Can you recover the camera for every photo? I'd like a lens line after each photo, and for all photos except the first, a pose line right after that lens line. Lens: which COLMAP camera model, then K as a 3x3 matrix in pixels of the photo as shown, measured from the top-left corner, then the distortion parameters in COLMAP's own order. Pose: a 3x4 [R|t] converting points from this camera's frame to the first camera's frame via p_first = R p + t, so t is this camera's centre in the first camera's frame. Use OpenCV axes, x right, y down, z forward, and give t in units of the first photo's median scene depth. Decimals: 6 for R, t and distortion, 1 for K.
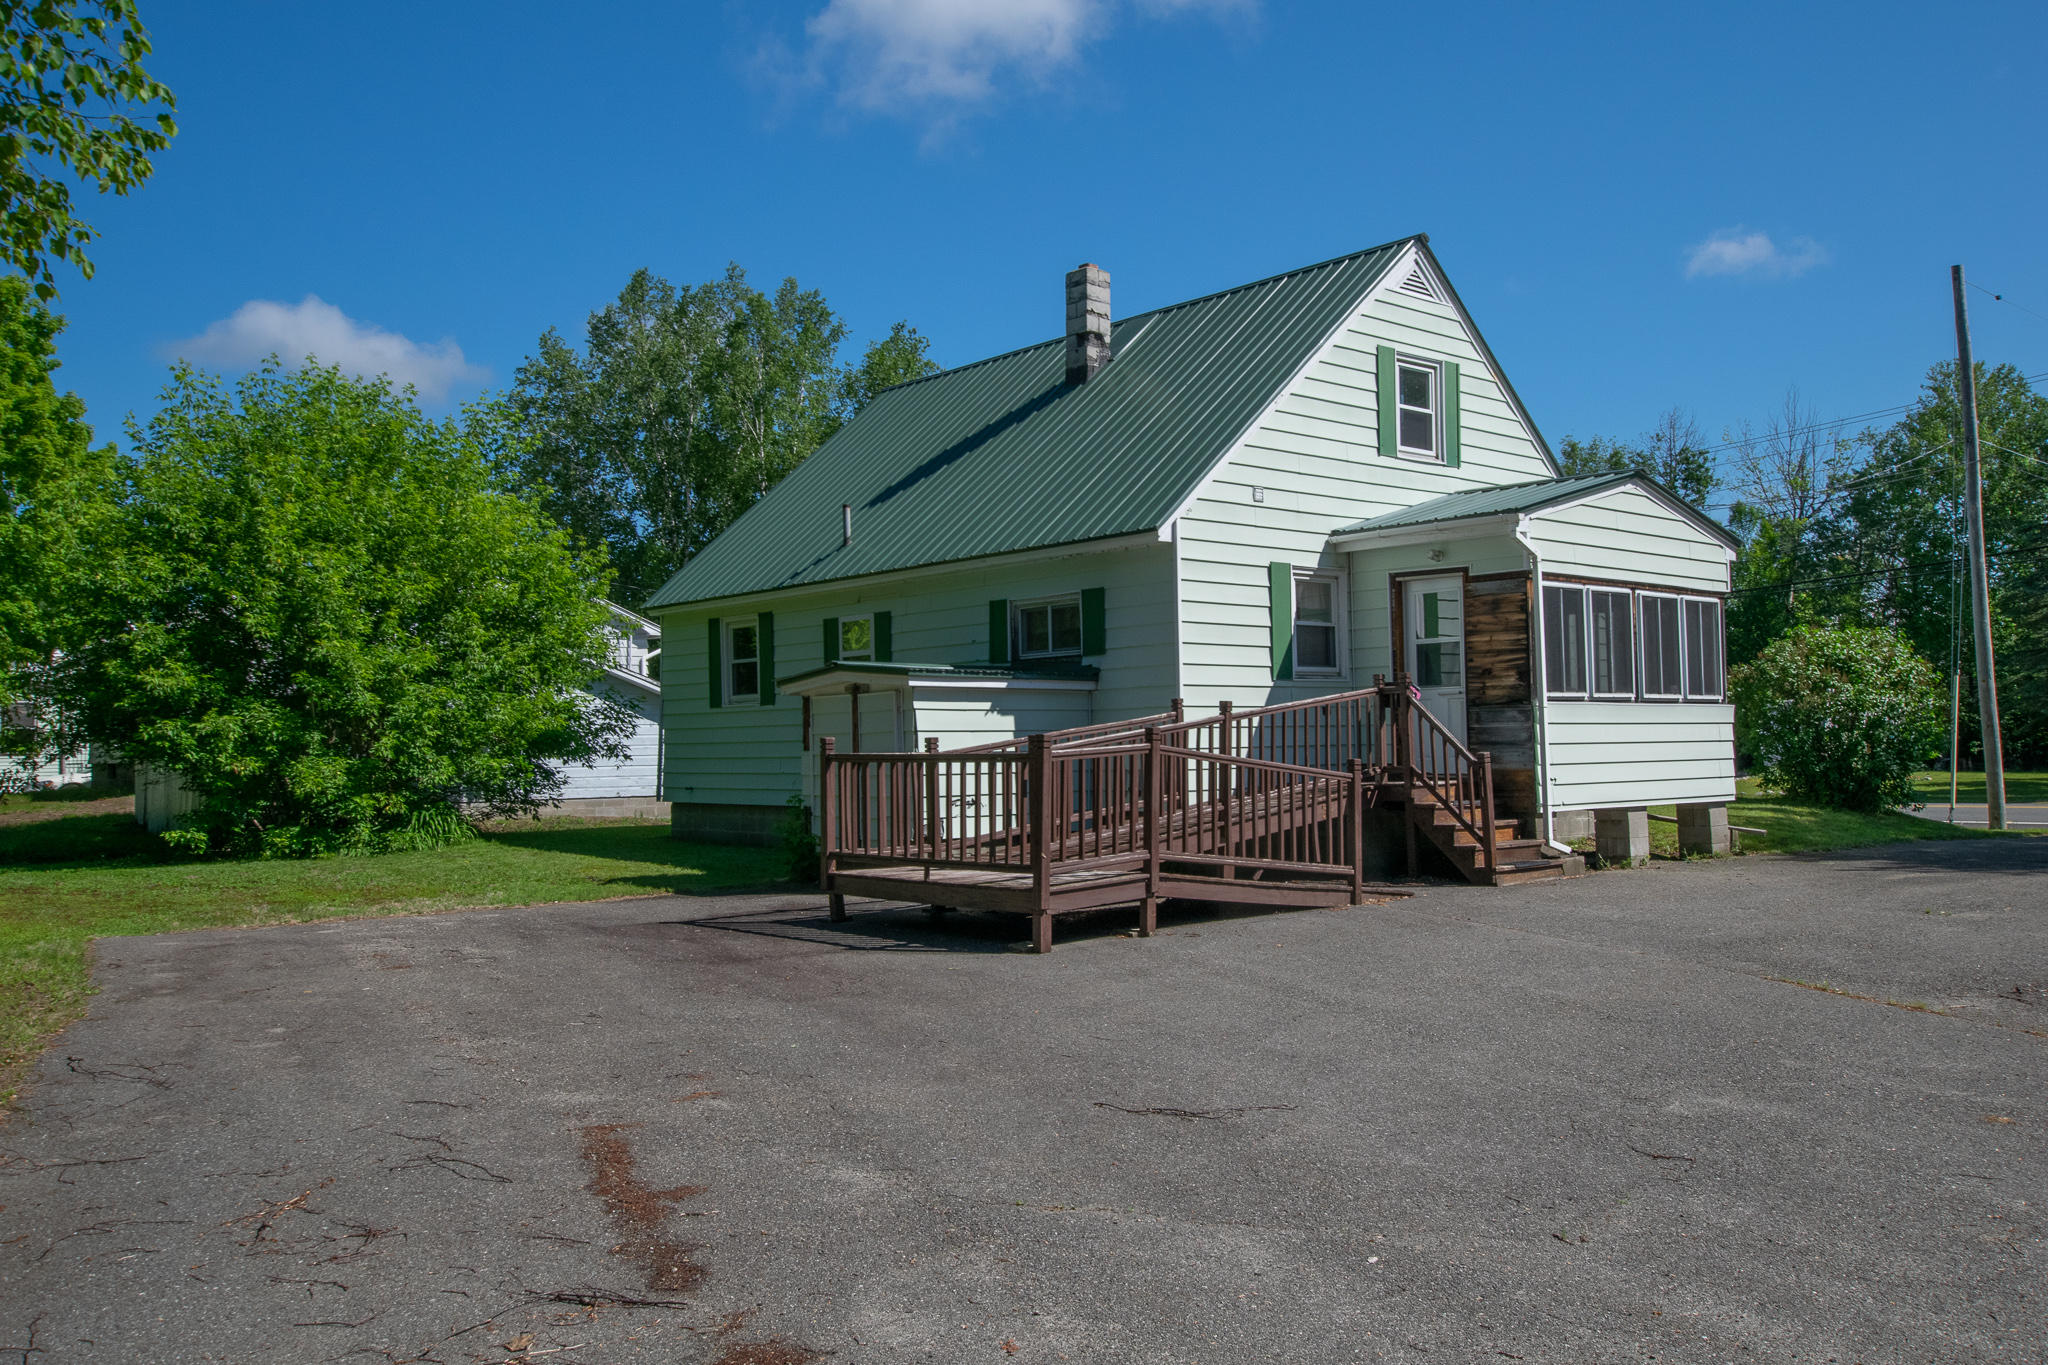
lens RADIAL K [[1673.0, 0, 1020.9], [0, 1673.0, 673.9], [0, 0, 1]] dist [0.027551, 0.006961]
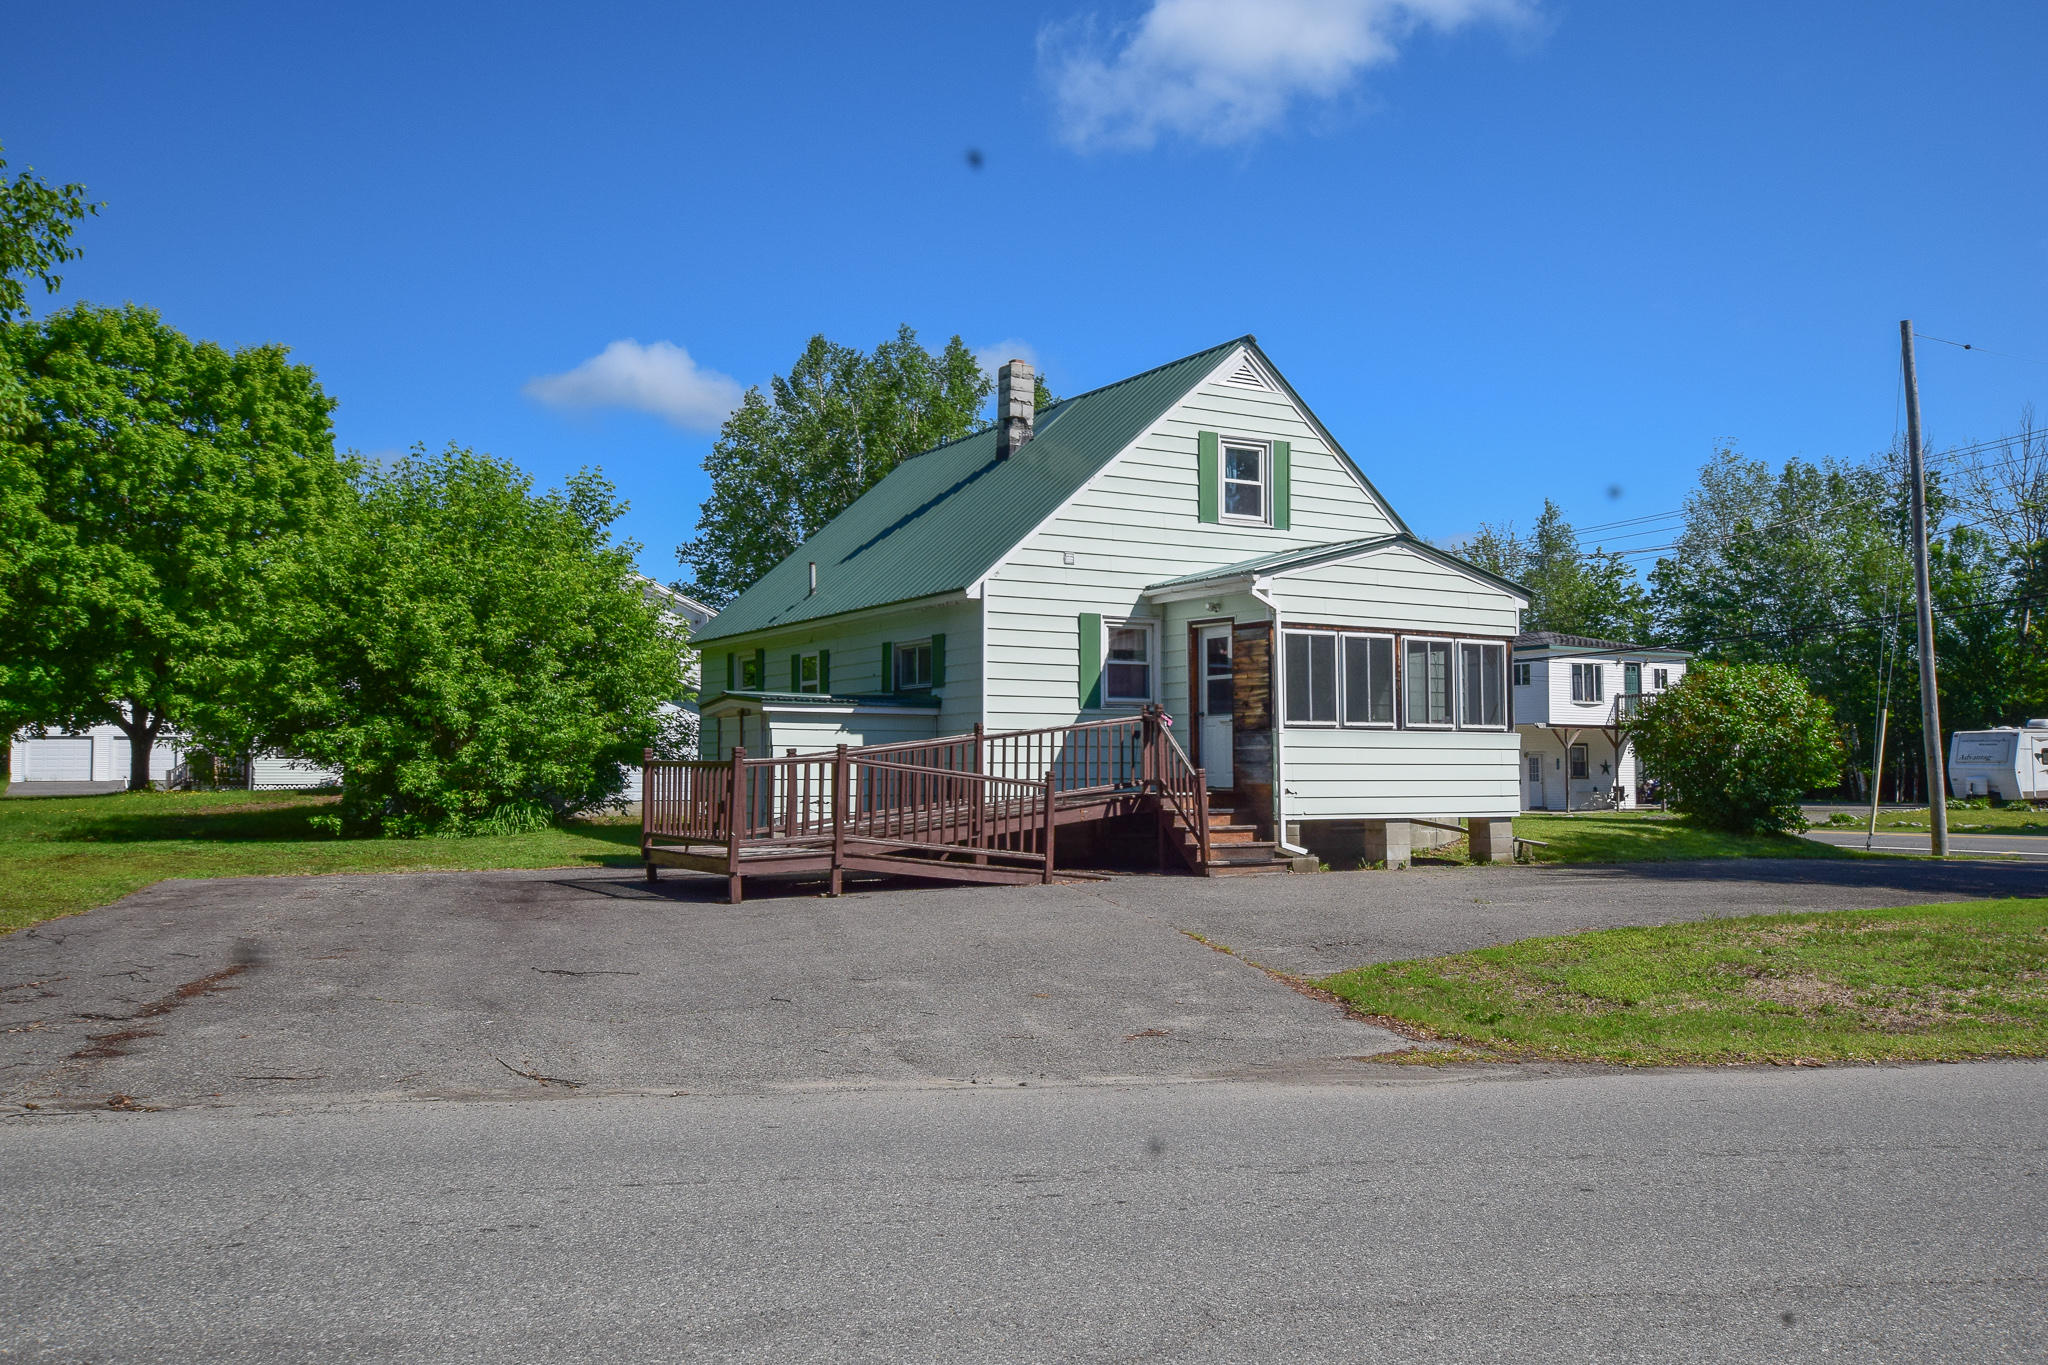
lens RADIAL K [[1673.0, 0, 1018.8], [0, 1673.0, 681.7], [0, 0, 1]] dist [0.027551, 0.006961]
pose [[0.982195, 0.006524, -0.187752, 0.303025], [-0.007891, 0.999948, -0.006532, -0.007087], [0.187699, 0.007897, 0.982195, -0.197029]]
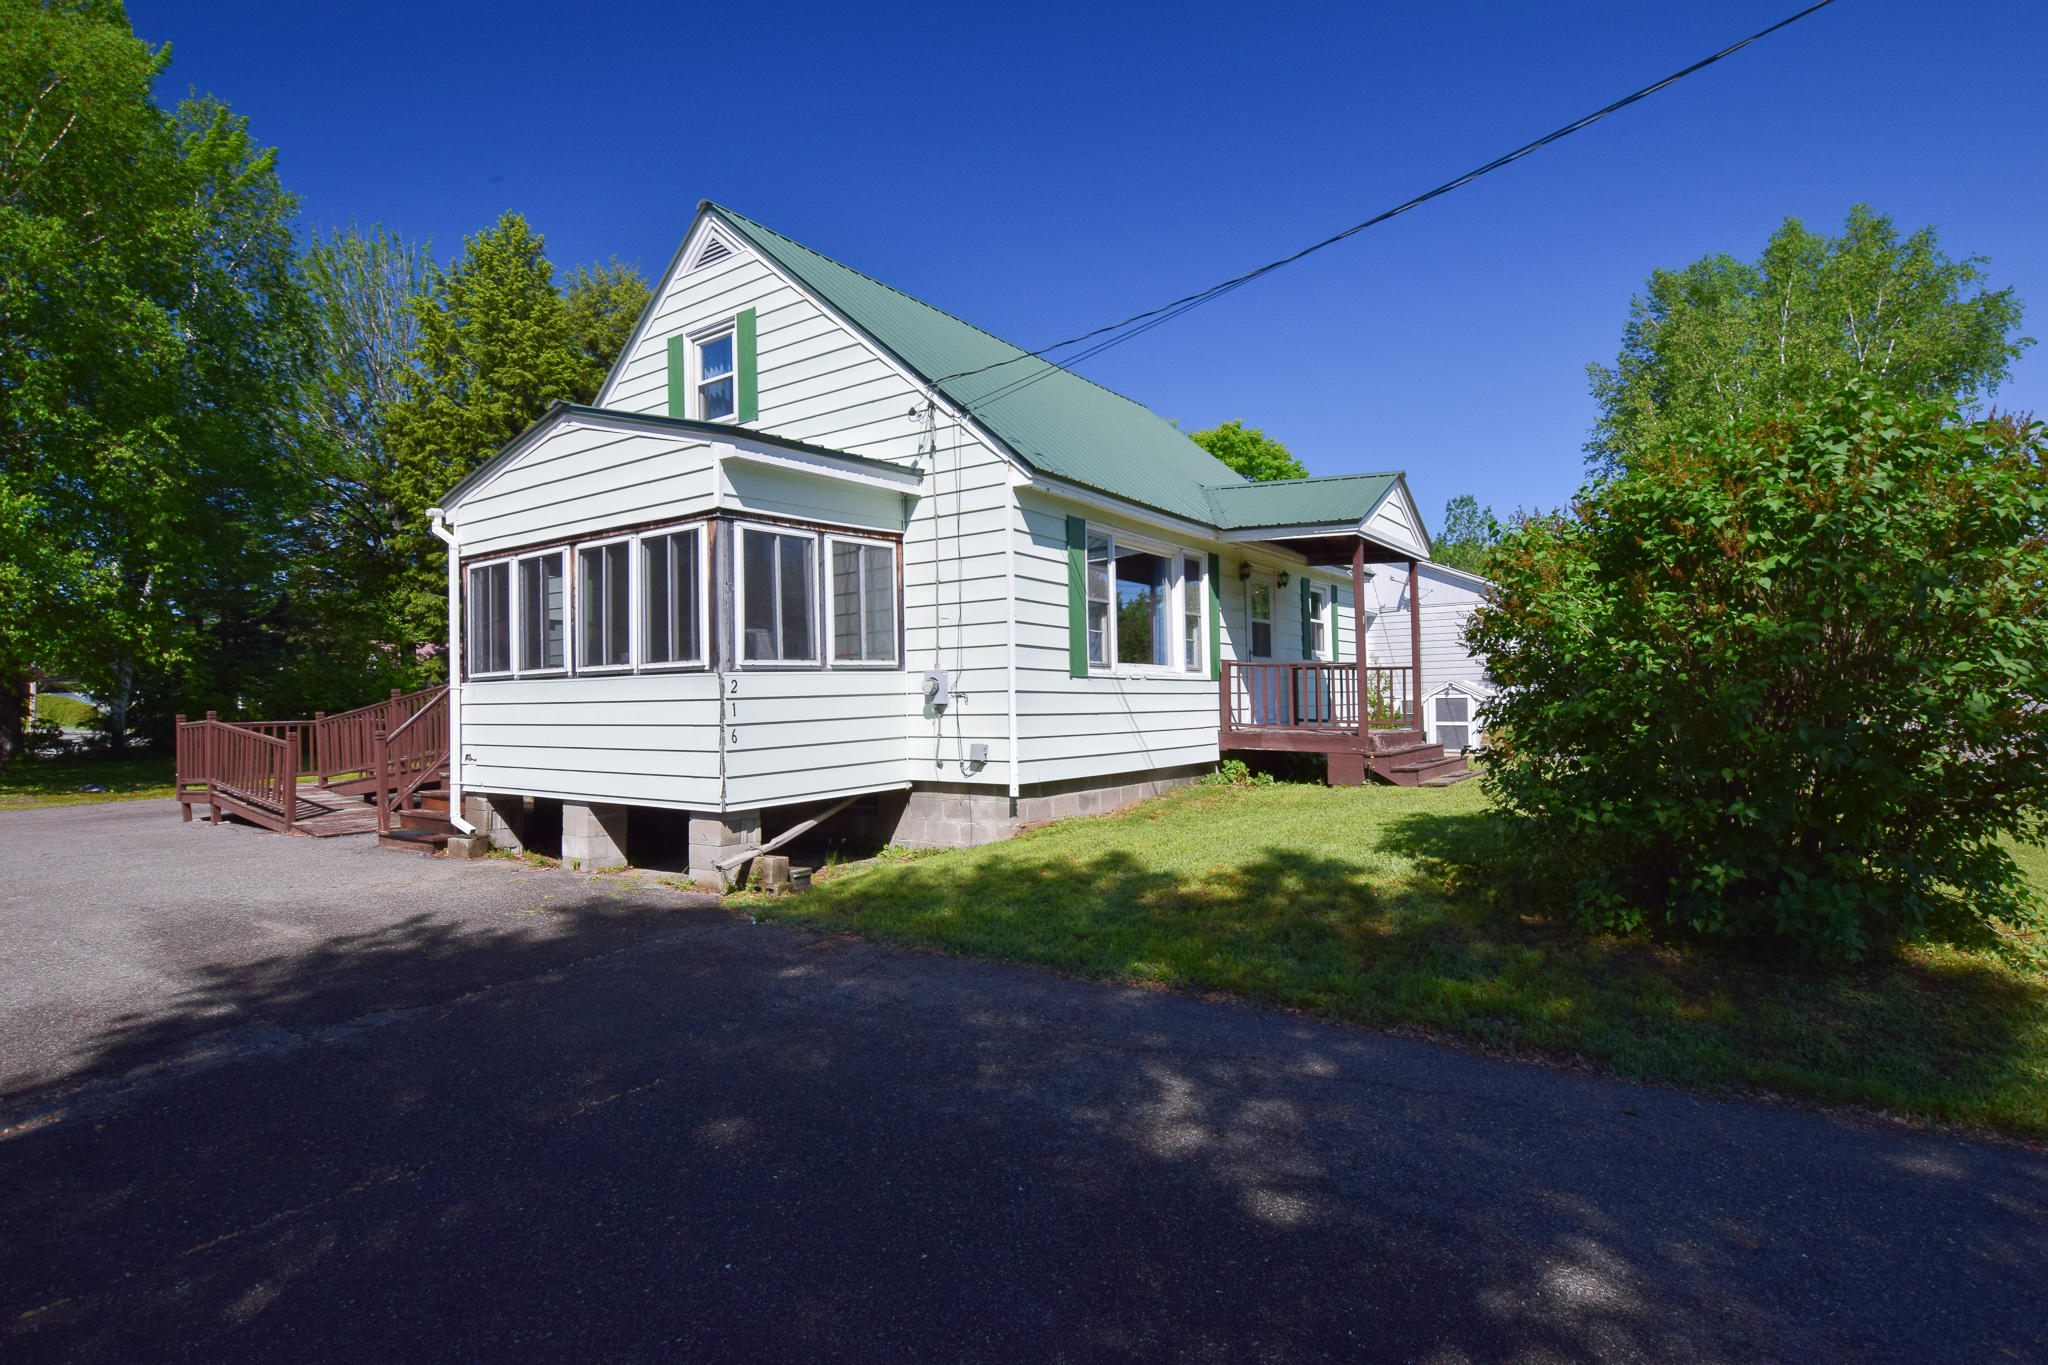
lens RADIAL K [[1008.8, 0, 1033.5], [0, 1008.8, 684.6], [0, 0, 1]] dist [-0.003467, -0.000123]
pose [[0.226592, -0.002148, -0.973987, 0.855412], [0.057360, 0.998291, 0.011143, 0.026288], [0.972299, -0.058393, 0.226328, 1.034808]]
